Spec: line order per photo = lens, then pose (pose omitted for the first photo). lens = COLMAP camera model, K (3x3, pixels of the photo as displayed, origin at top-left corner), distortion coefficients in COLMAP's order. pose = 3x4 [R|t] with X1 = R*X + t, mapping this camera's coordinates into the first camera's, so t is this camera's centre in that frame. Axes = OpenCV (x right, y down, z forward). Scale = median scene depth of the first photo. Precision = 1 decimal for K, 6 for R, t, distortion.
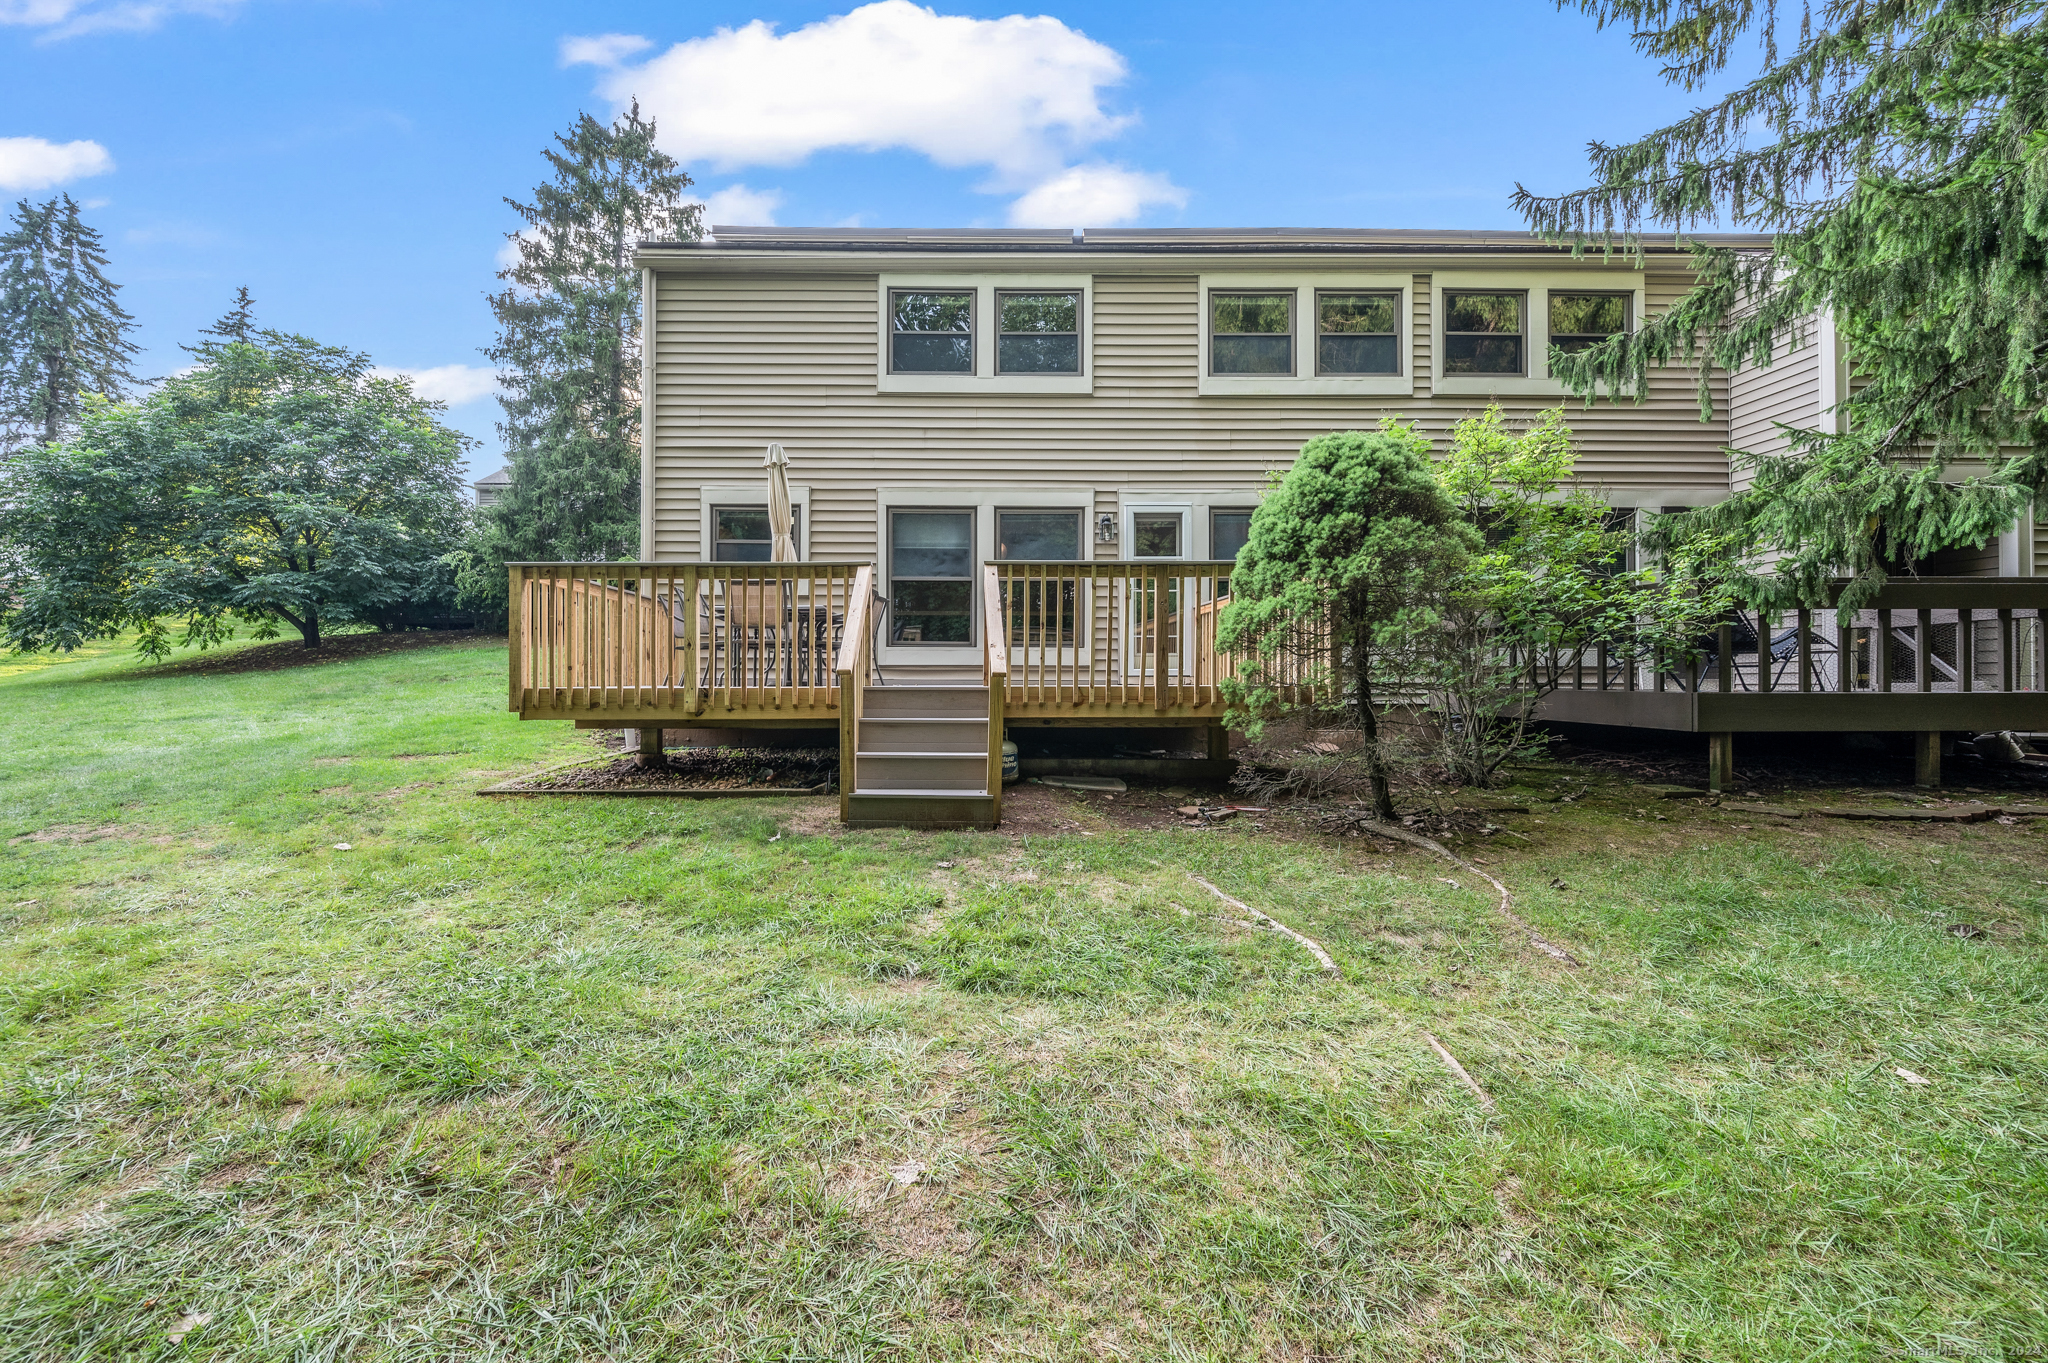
lens RADIAL K [[832.2, 0, 1029.3], [0, 832.2, 681.7], [0, 0, 1]] dist [0.000608, 0.000188]
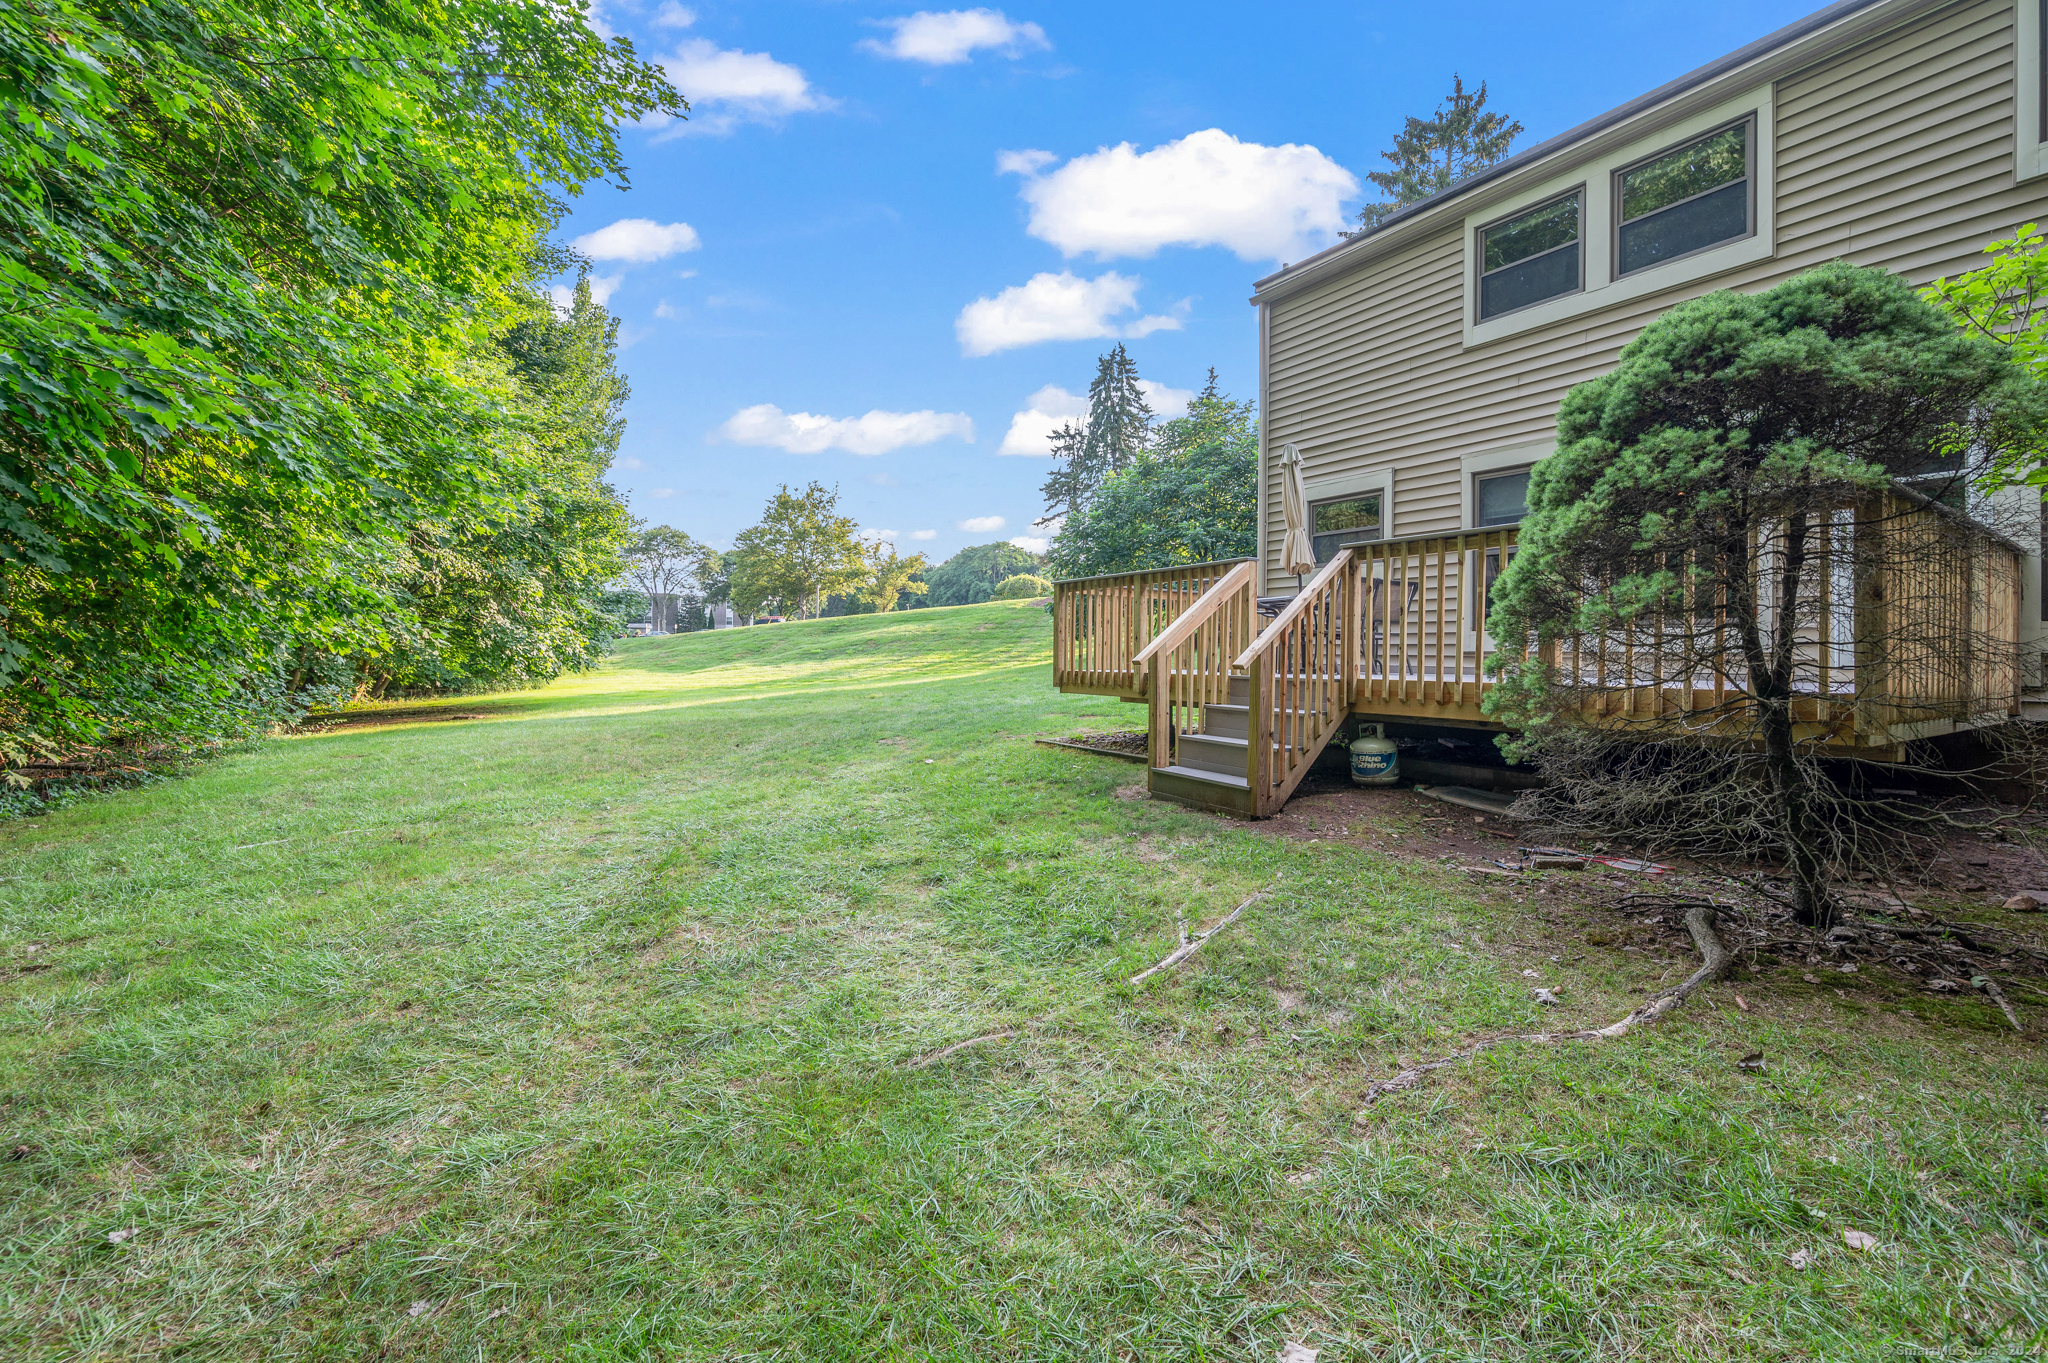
lens RADIAL K [[815.7, 0, 1027.1], [0, 815.7, 679.5], [0, 0, 1]] dist [-0.001752, 0.000205]
pose [[0.552365, 0.028388, -0.833119, 0.306786], [-0.007090, 0.999544, 0.029359, -0.010234], [0.833572, -0.010310, 0.552314, 0.107258]]
